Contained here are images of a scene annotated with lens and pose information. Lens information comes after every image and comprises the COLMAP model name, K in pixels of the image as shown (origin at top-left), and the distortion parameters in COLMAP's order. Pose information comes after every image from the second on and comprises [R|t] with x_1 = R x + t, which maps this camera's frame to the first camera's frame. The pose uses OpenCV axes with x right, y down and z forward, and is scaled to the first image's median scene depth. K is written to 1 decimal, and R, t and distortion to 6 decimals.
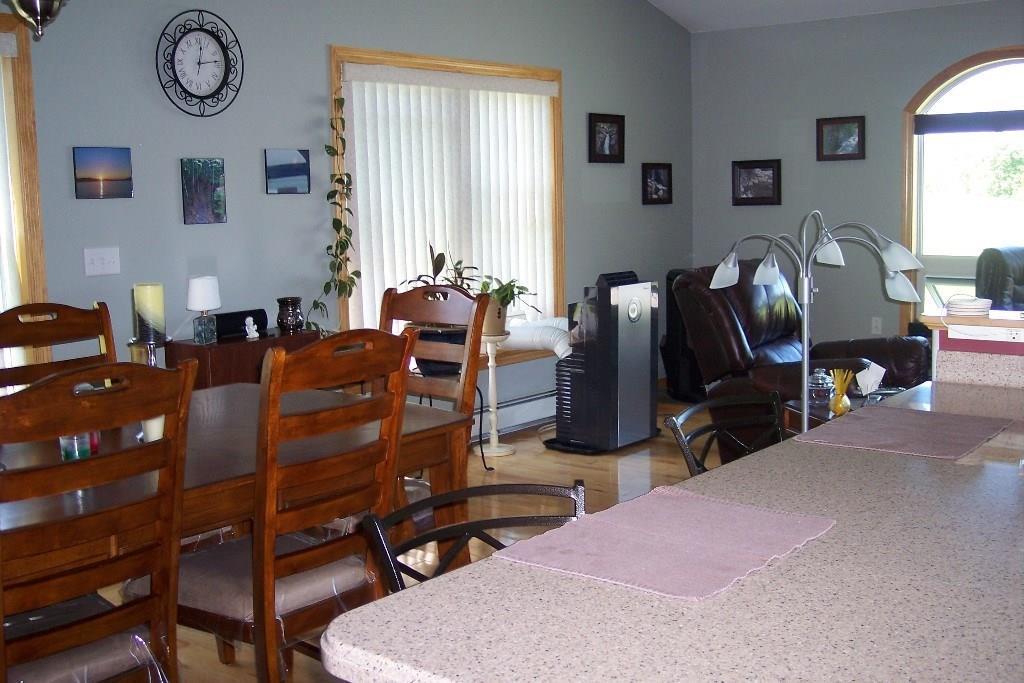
lens RADIAL K [[1177.1, 0, 512.0], [0, 1177.1, 341.5], [0, 0, 1]] dist [-0.161635, 0.280532]
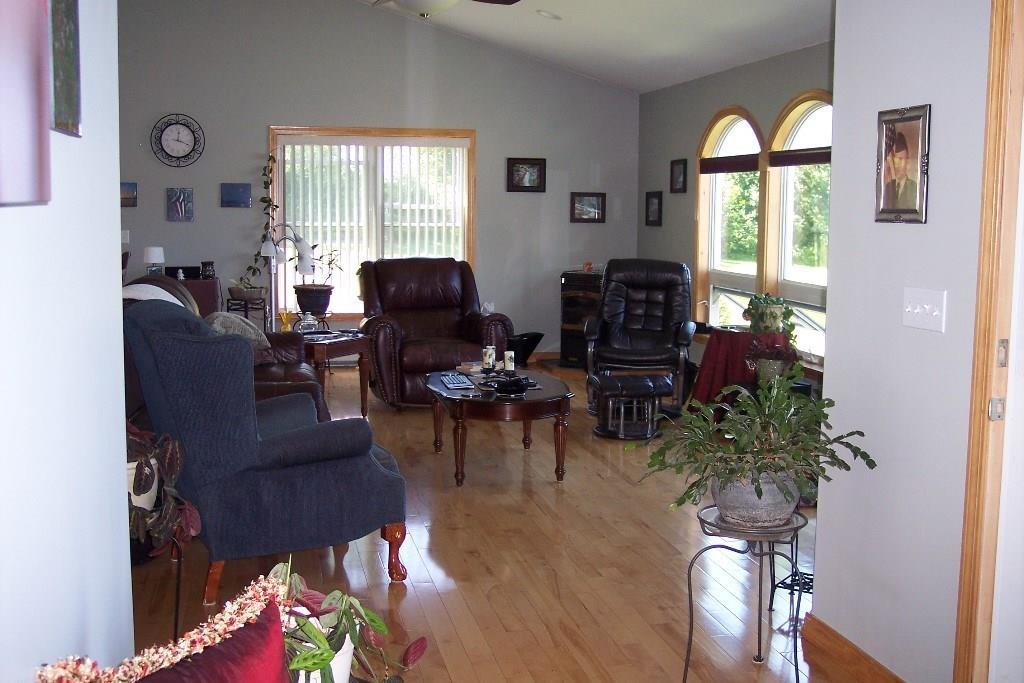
lens RADIAL K [[1177.1, 0, 512.0], [0, 1177.1, 341.5], [0, 0, 1]] dist [-0.161635, 0.280532]
pose [[0.776680, 0.102135, -0.621560, 1.404066], [-0.106072, 0.993882, 0.030770, -0.018935], [0.620900, 0.042032, 0.782762, -0.180576]]
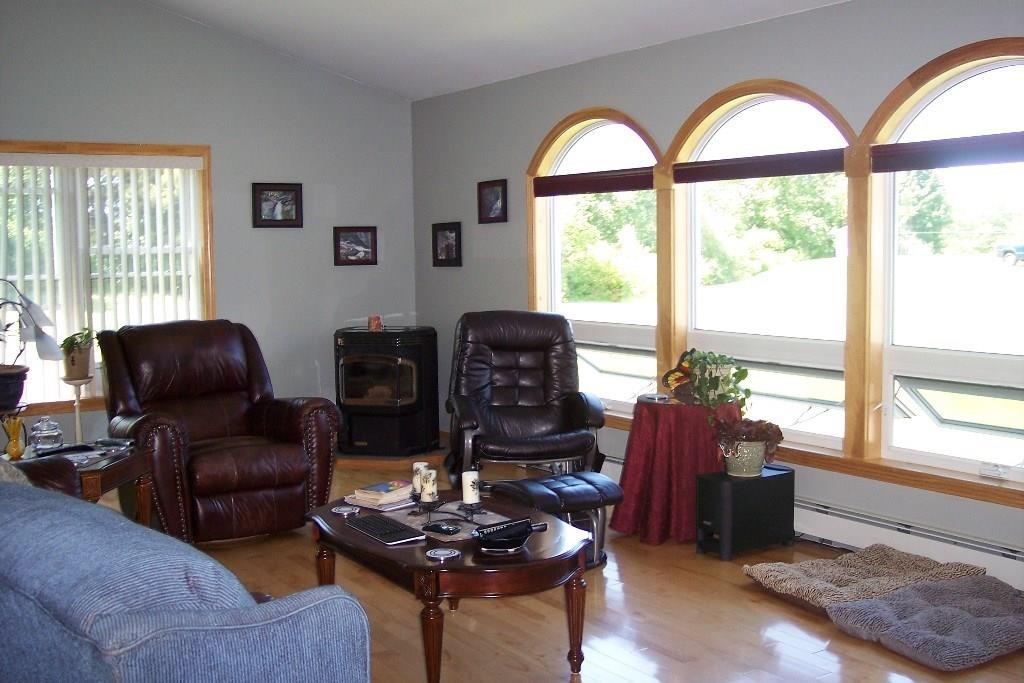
lens RADIAL K [[1177.1, 0, 512.0], [0, 1177.1, 341.5], [0, 0, 1]] dist [-0.161635, 0.280532]
pose [[0.949103, 0.034787, -0.313038, 0.906511], [-0.047047, 0.998390, -0.031693, -0.031940], [0.311432, 0.044808, 0.949212, 0.058632]]
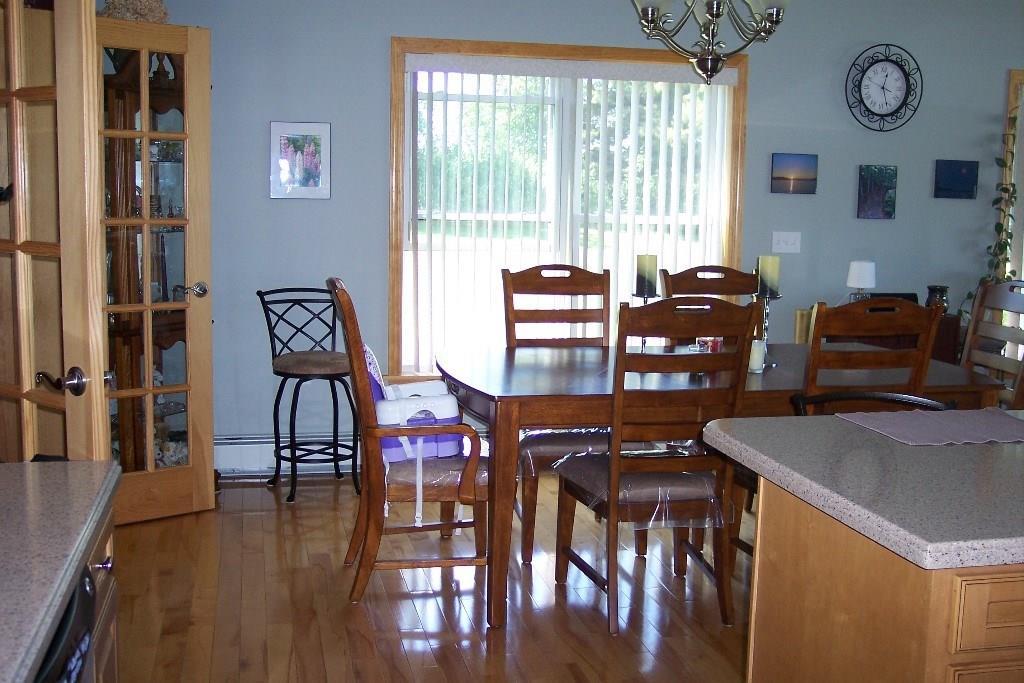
lens RADIAL K [[1177.1, 0, 512.0], [0, 1177.1, 341.5], [0, 0, 1]] dist [-0.161635, 0.280532]
pose [[0.785123, 0.118462, -0.607906, 0.190016], [-0.116029, 0.992292, 0.043513, 0.017381], [0.608375, 0.036371, 0.792816, -0.189893]]
